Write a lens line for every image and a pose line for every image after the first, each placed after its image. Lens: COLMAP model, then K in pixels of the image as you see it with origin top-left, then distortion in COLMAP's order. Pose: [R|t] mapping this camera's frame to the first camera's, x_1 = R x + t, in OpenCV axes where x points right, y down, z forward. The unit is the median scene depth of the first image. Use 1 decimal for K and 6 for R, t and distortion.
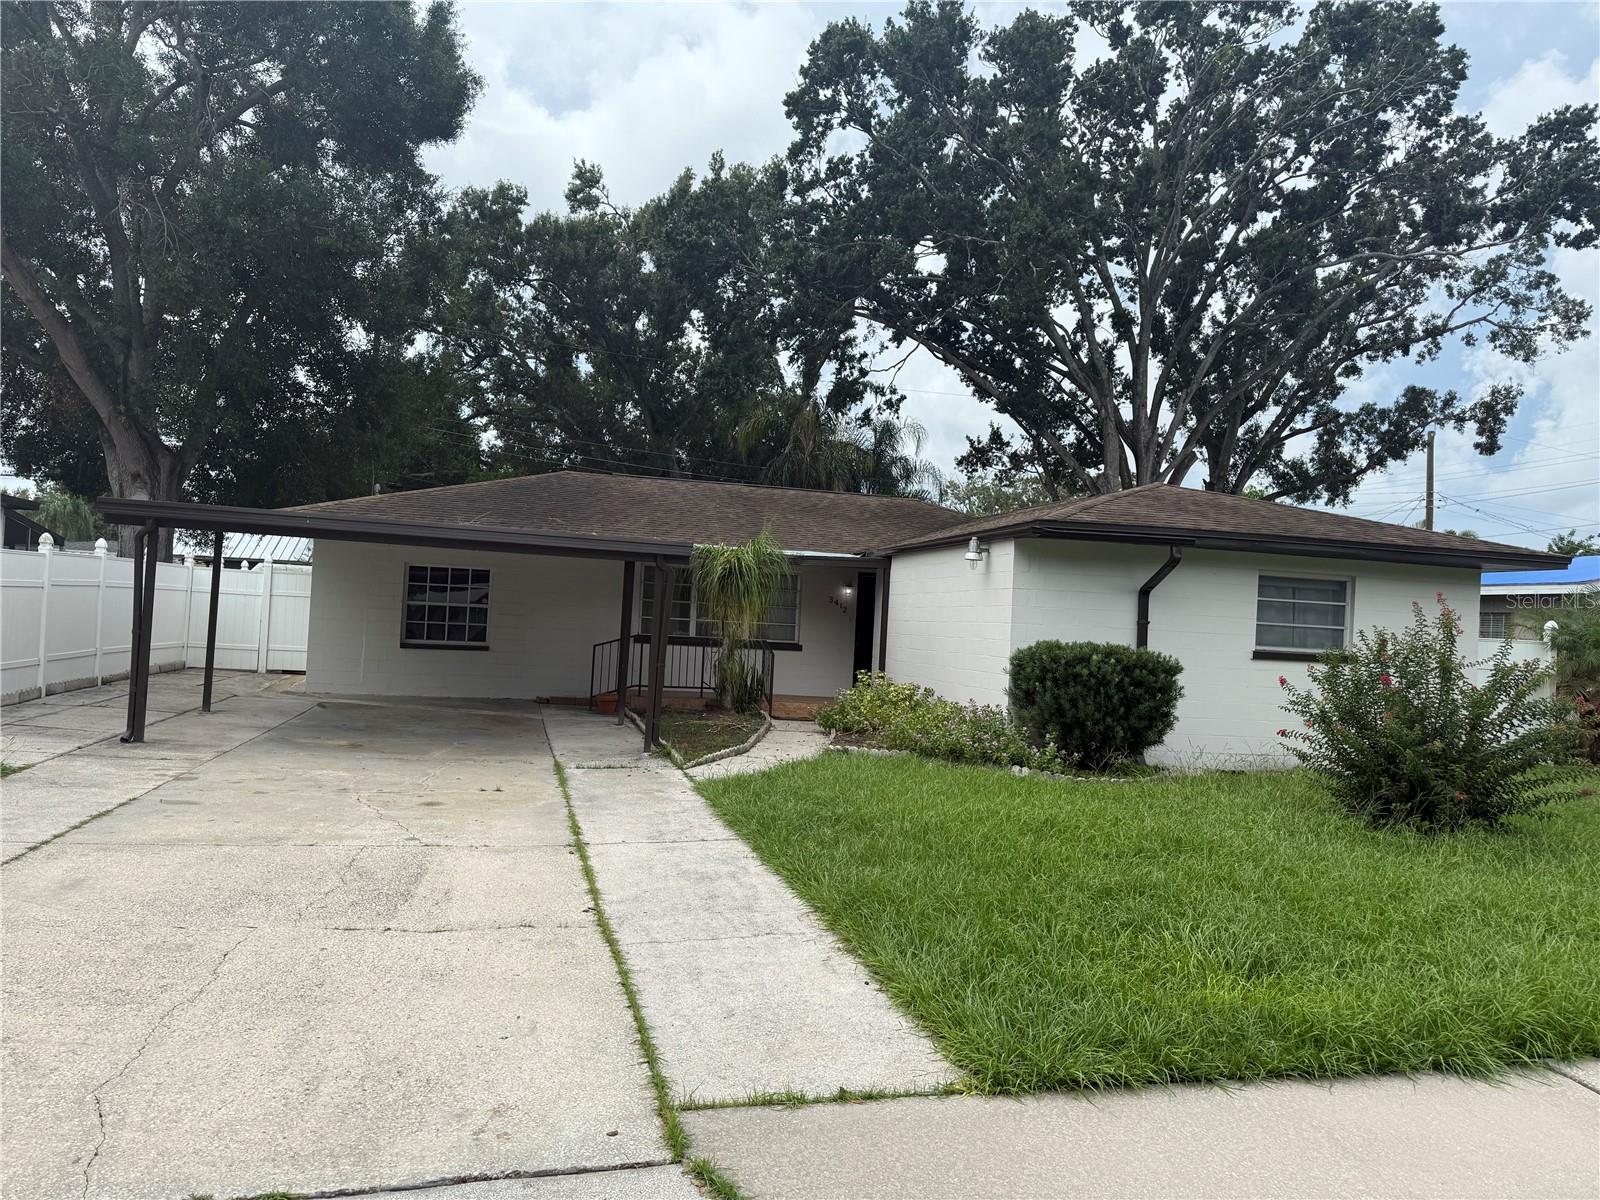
lens RADIAL K [[1154.4, 0, 792.8], [0, 1154.4, 601.4], [0, 0, 1]] dist [0.119843, -0.170513]
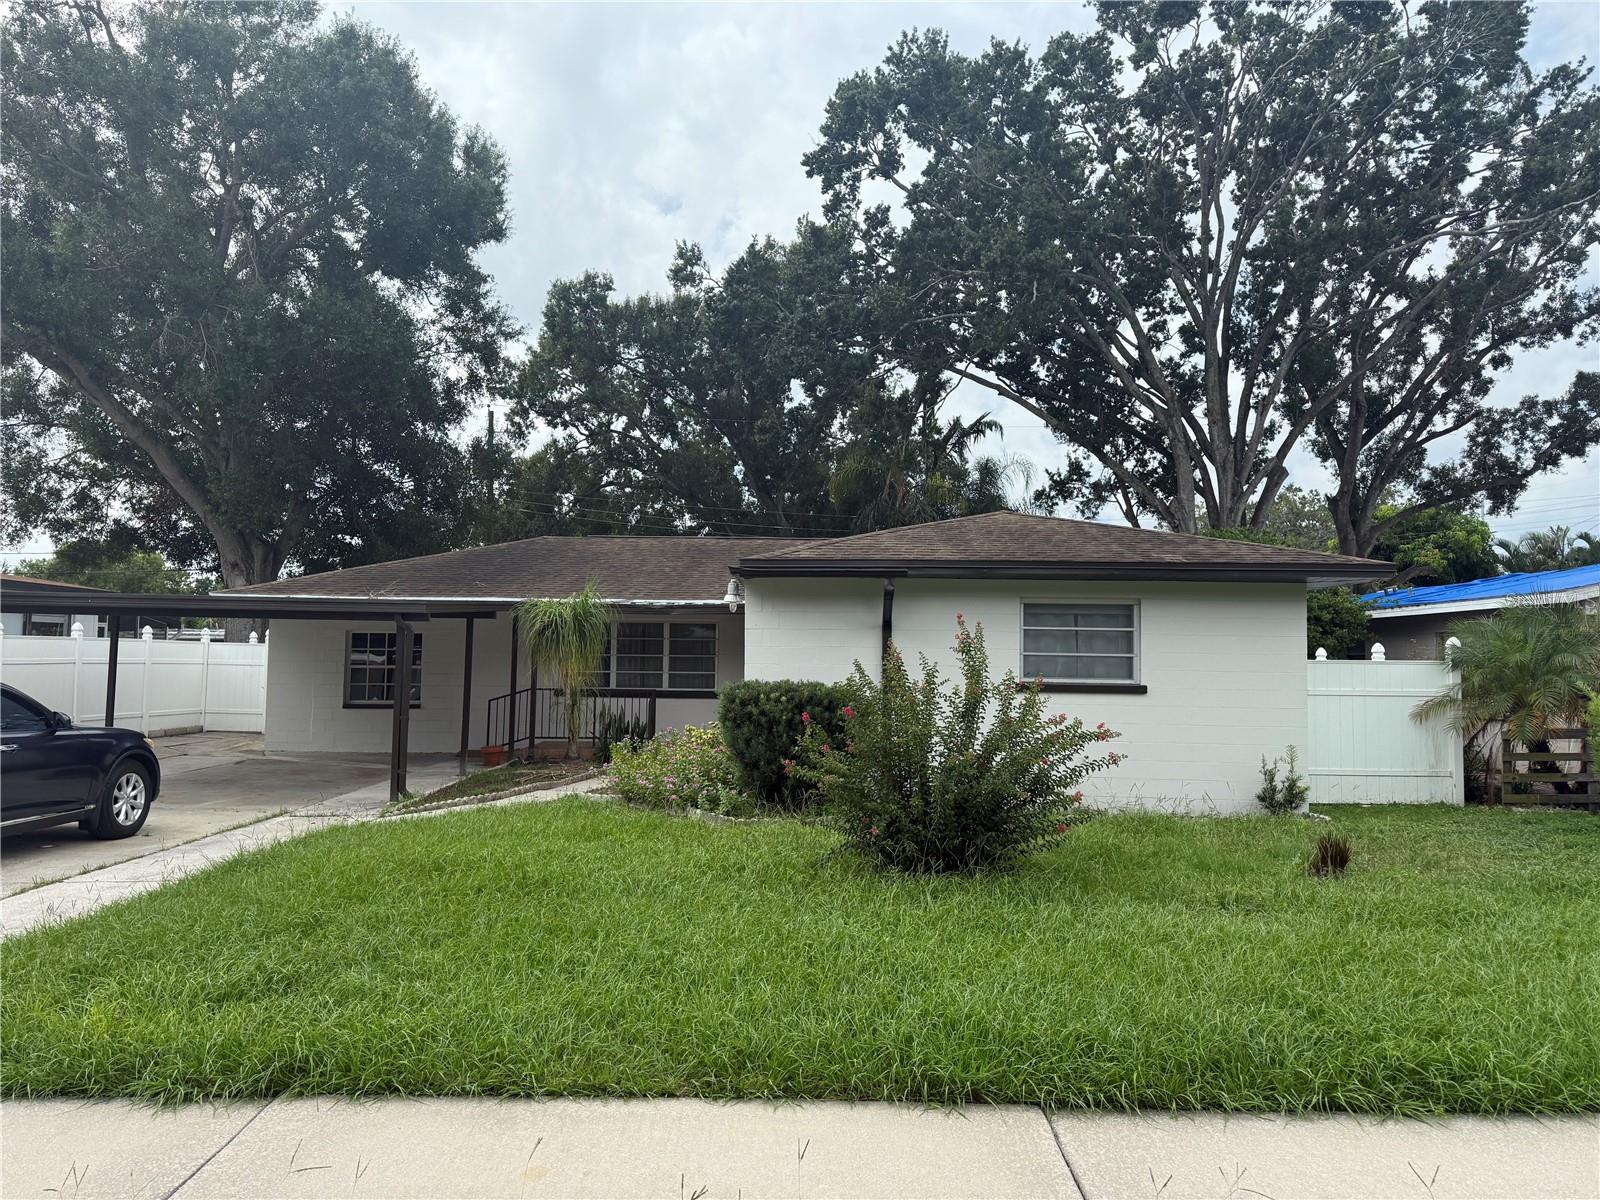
lens RADIAL K [[1157.4, 0, 790.9], [0, 1157.4, 603.8], [0, 0, 1]] dist [0.077608, -0.078083]
pose [[0.967390, -0.051971, -0.247901, 0.182293], [0.041378, 0.998002, -0.047755, 0.006239], [0.249887, 0.035940, 0.967608, 0.018804]]
